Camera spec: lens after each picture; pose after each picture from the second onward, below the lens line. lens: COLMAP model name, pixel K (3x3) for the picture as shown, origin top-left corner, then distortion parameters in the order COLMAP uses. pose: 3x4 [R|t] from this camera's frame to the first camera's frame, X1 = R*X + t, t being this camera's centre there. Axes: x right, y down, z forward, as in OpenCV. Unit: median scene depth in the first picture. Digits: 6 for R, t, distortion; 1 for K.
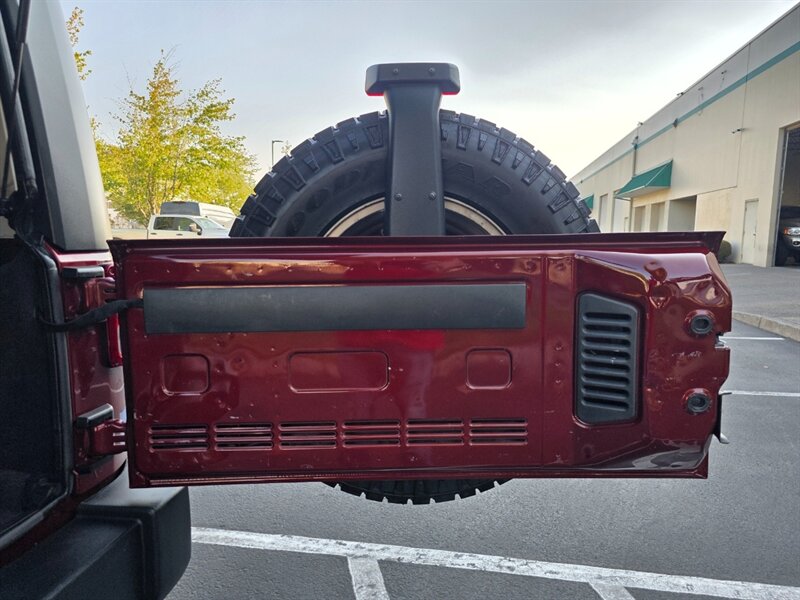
lens RADIAL K [[553.5, 0, 396.9], [0, 553.5, 303.3], [0, 0, 1]] dist [0.005979, 0.005870]
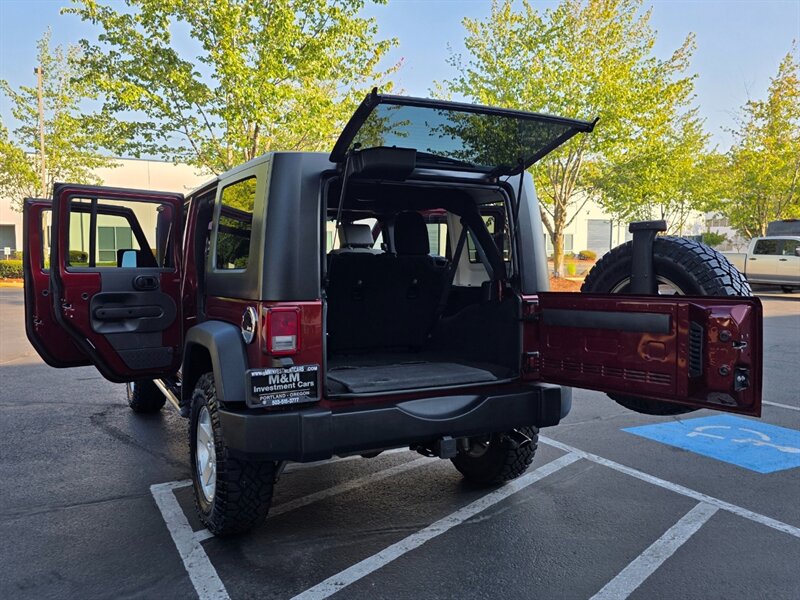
lens RADIAL K [[689.0, 0, 396.0], [0, 689.0, 301.2], [0, 0, 1]] dist [0.063106, -0.053099]
pose [[0.592816, 0.044690, -0.804097, 0.926712], [-0.088868, 0.995992, -0.010162, 0.018677], [0.800420, 0.077483, 0.594411, -0.822092]]
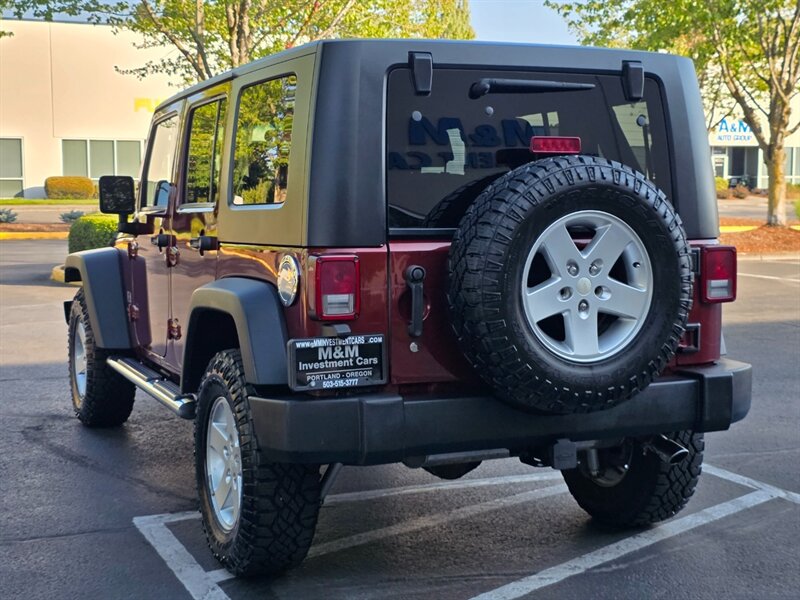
lens RADIAL K [[1245.5, 0, 382.8], [0, 1245.5, 311.2], [0, 0, 1]] dist [0.094749, 0.000000]
pose [[0.528261, 0.074251, -0.845829, 1.276112], [-0.092930, 0.995241, 0.029328, 0.060400], [0.843981, 0.063110, 0.532647, -1.098896]]
